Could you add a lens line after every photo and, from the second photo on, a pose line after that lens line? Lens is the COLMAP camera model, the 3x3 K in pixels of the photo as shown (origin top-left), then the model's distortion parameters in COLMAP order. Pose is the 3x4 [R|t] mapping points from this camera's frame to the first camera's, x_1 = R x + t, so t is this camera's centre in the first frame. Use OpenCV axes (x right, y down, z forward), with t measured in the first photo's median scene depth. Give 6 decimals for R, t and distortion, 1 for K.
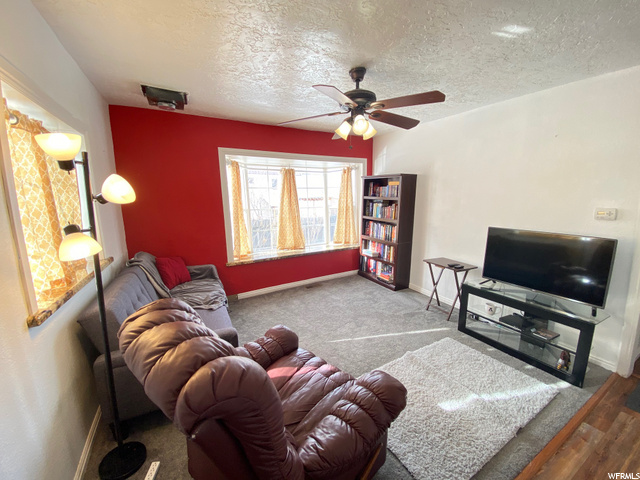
lens RADIAL K [[262.3, 0, 316.6], [0, 262.3, 240.2], [0, 0, 1]] dist [0.041633, -0.000815]
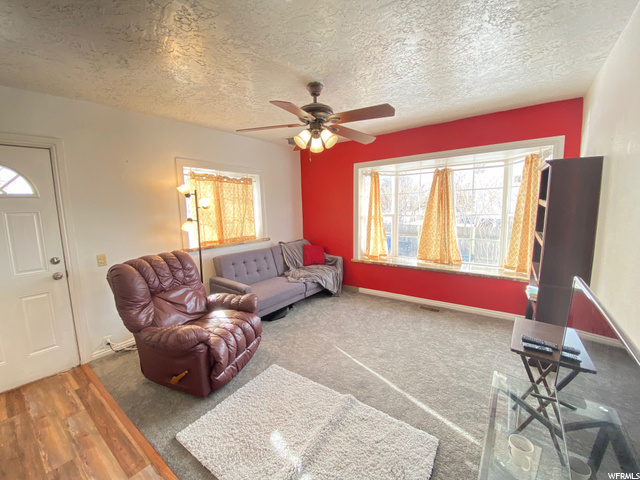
lens RADIAL K [[262.3, 0, 317.7], [0, 262.3, 237.8], [0, 0, 1]] dist [0.041633, -0.000815]
pose [[0.424722, 0.118003, -0.897600, 0.605911], [-0.131056, 0.989039, 0.068011, -0.063293], [0.895787, 0.088750, 0.435532, 0.312864]]
